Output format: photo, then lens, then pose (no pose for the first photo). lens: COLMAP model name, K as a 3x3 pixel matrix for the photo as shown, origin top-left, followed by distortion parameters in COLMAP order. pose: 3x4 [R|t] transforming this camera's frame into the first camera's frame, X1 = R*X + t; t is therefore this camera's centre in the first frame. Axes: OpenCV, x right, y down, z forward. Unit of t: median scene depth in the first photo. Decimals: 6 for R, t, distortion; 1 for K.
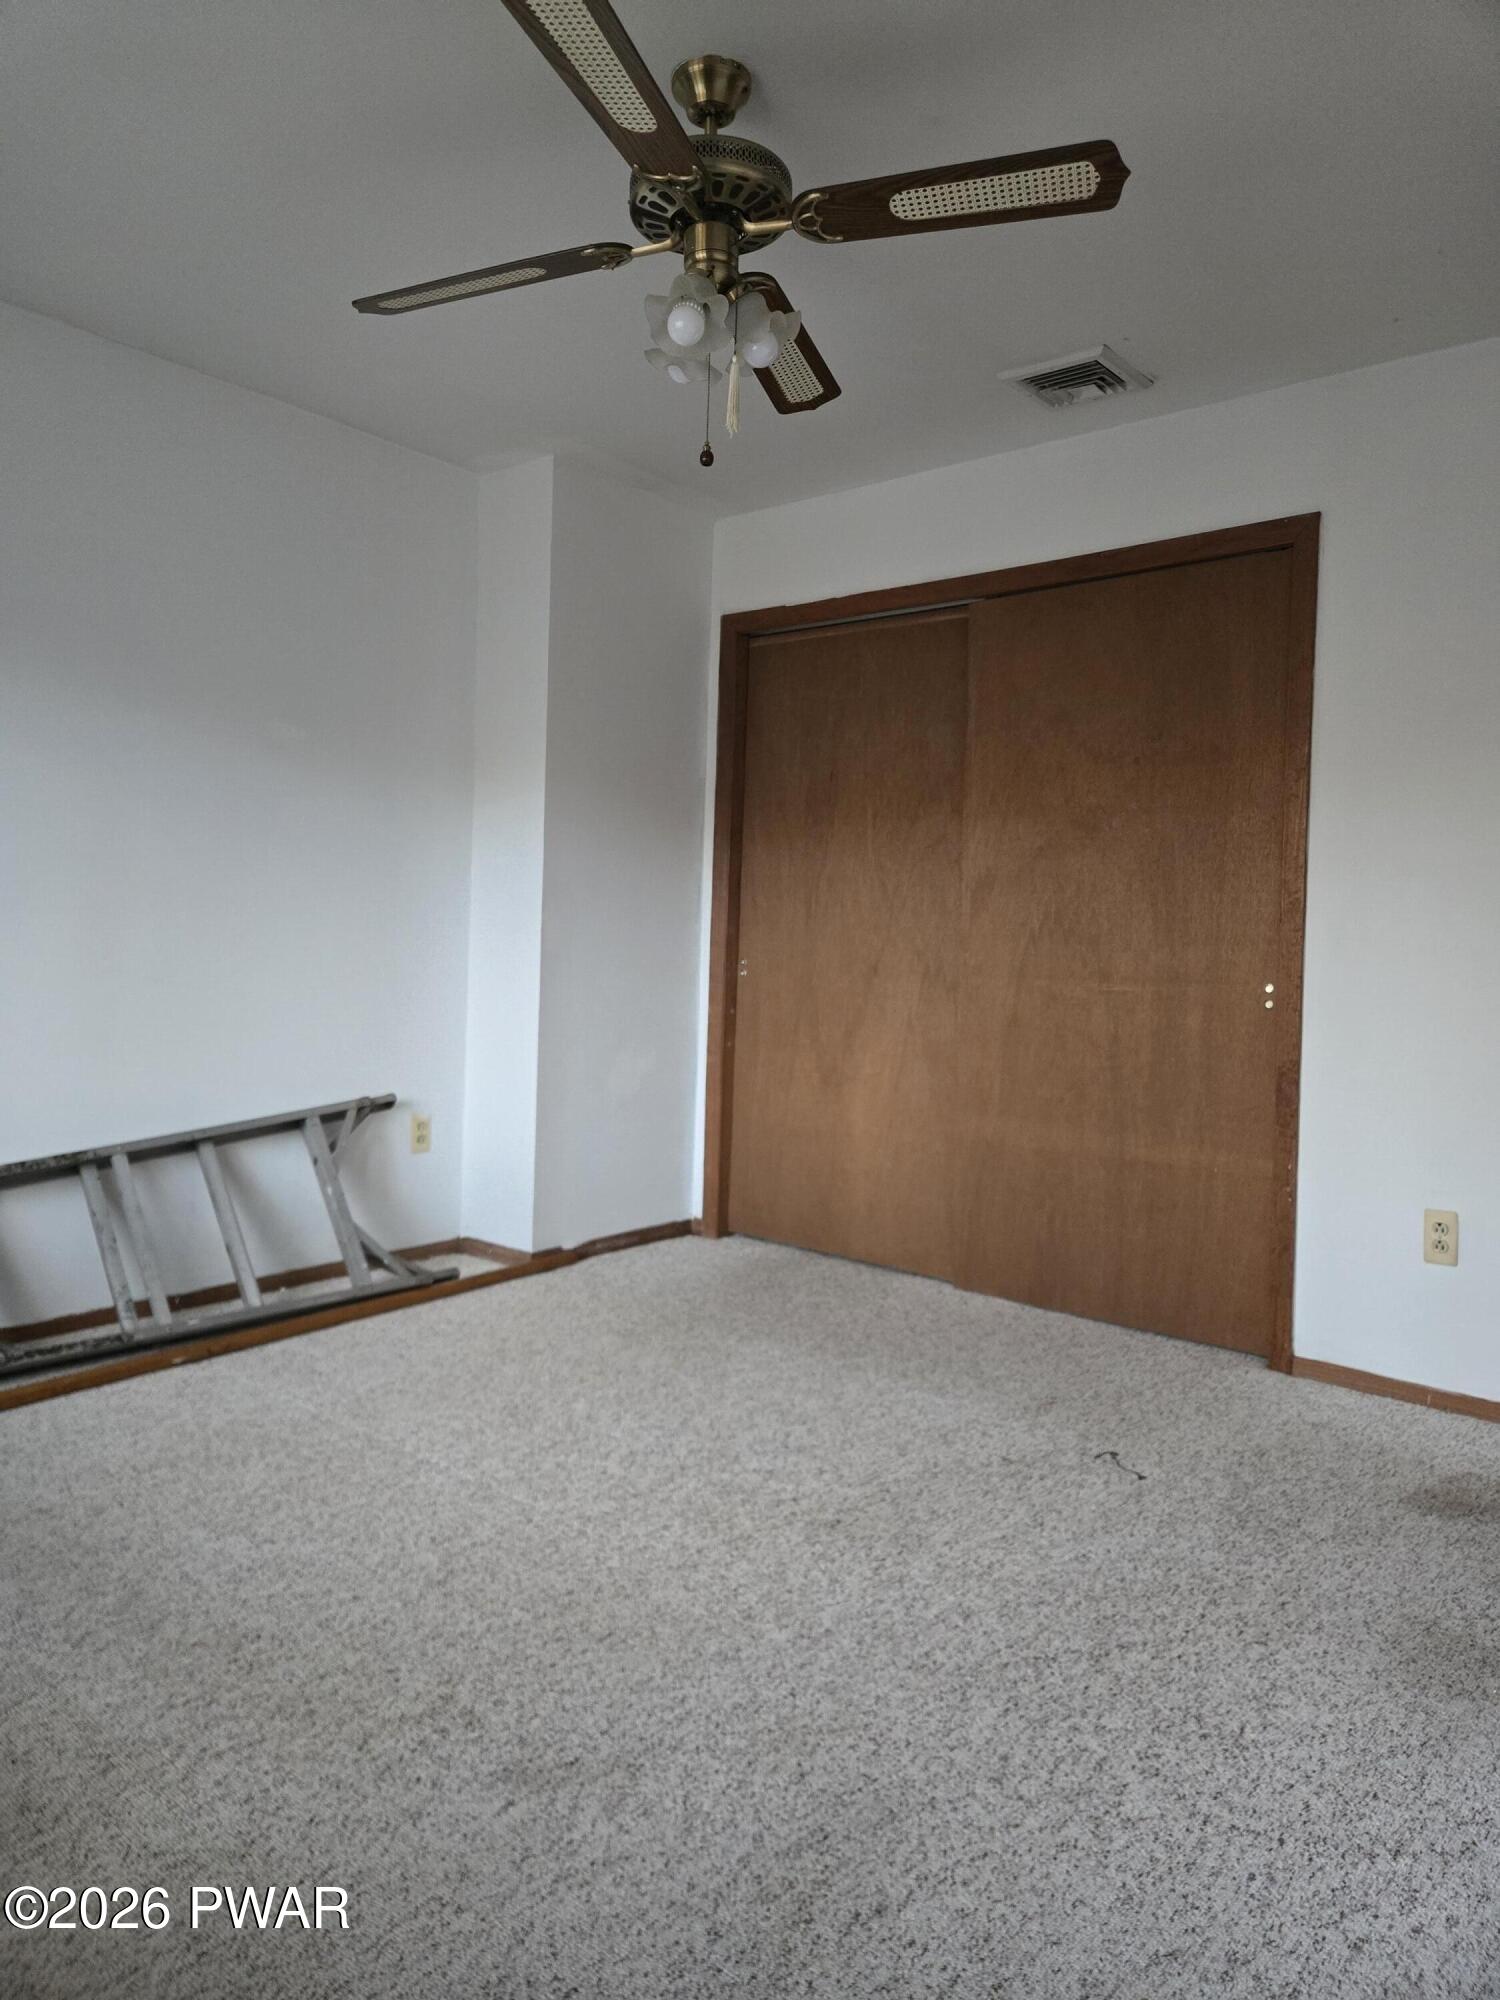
lens RADIAL K [[1340.4, 0, 752.9], [0, 1340.4, 999.4], [0, 0, 1]] dist [0.036594, -0.019845]
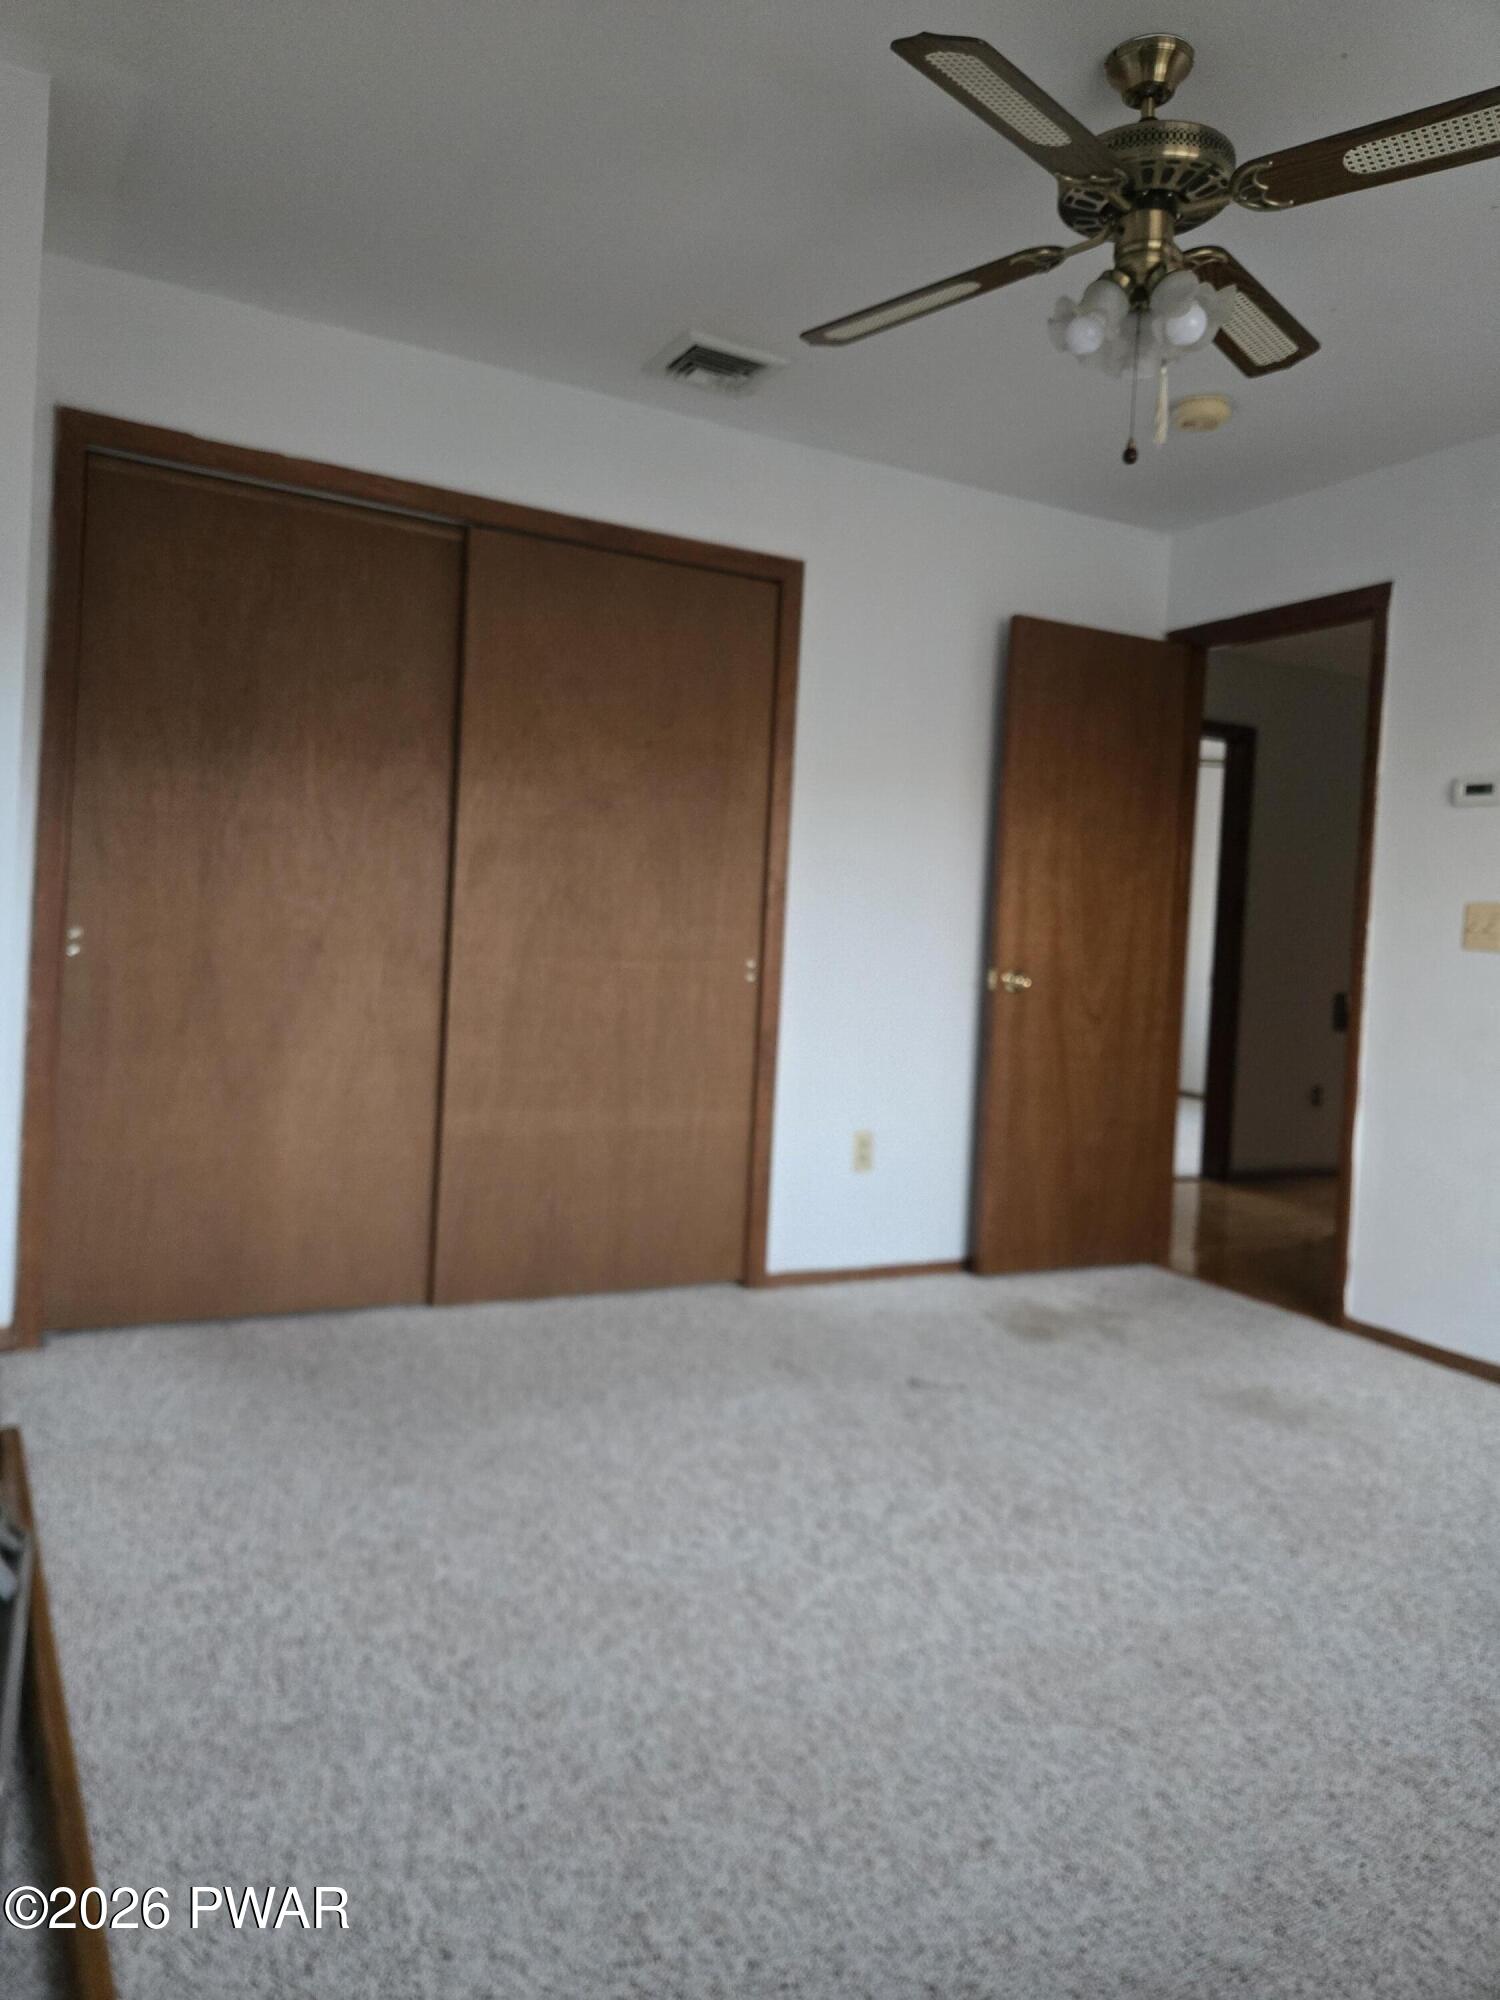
lens RADIAL K [[1340.4, 0, 749.7], [0, 1340.4, 995.5], [0, 0, 1]] dist [0.036594, -0.019845]
pose [[0.390924, -0.056908, 0.918662, -0.625628], [-0.001342, 0.998050, 0.062397, -0.049217], [-0.920422, -0.025626, 0.390086, 0.518357]]
